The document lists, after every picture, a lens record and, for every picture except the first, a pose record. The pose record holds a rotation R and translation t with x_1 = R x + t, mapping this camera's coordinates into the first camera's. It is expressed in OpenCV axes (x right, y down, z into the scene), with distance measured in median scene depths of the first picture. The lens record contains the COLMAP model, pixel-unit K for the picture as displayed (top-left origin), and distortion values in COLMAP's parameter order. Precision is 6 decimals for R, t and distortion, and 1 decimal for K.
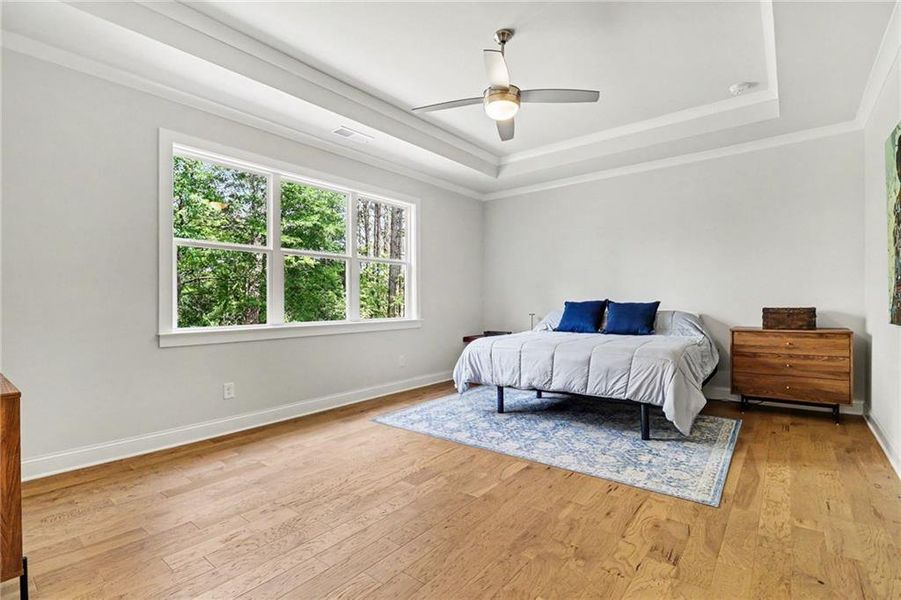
lens RADIAL K [[419.7, 0, 457.8], [0, 419.7, 296.8], [0, 0, 1]] dist [0.000769, -0.004254]
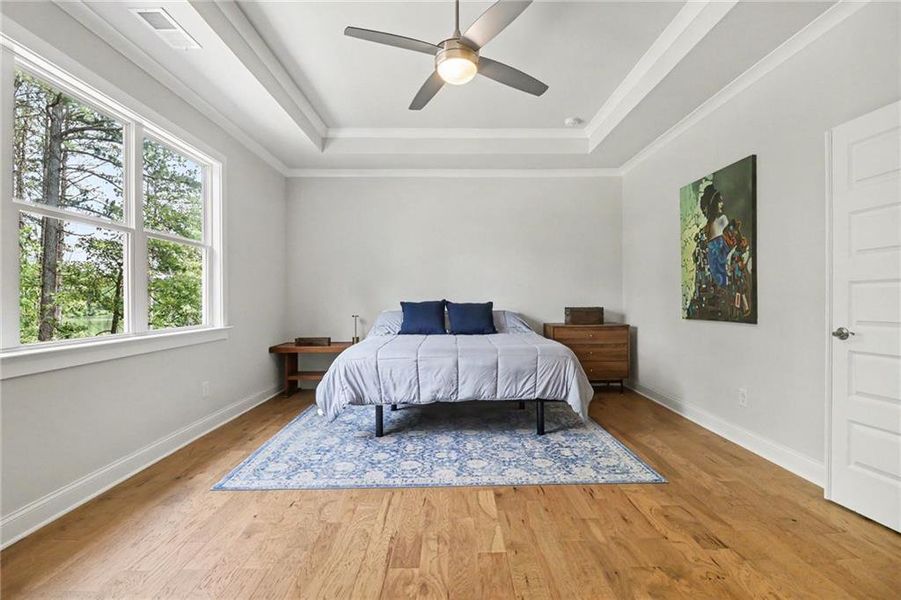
lens RADIAL K [[419.7, 0, 457.1], [0, 419.7, 299.6], [0, 0, 1]] dist [0.000769, -0.004254]
pose [[0.774791, 0.004015, 0.632205, -0.345274], [-0.009241, 0.999945, 0.004974, 0.000922], [-0.632150, -0.009696, 0.774785, 0.298487]]
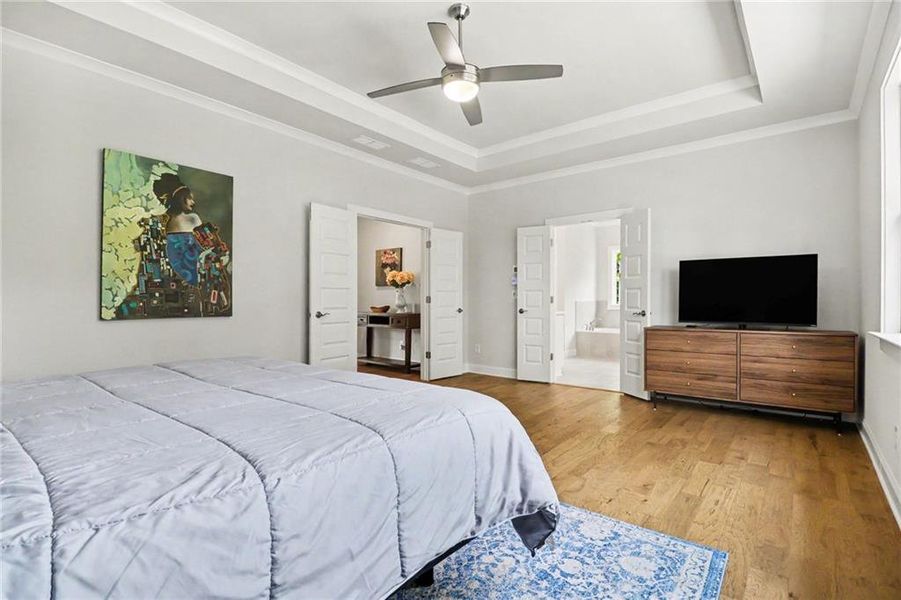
lens RADIAL K [[432.4, 0, 455.5], [0, 432.4, 303.8], [0, 0, 1]] dist [0.027445, 0.000334]
pose [[-0.999772, 0.008609, 0.019527, 0.072695], [0.008396, 0.999905, -0.010968, 0.032557], [-0.019620, -0.010801, -0.999749, 1.581150]]
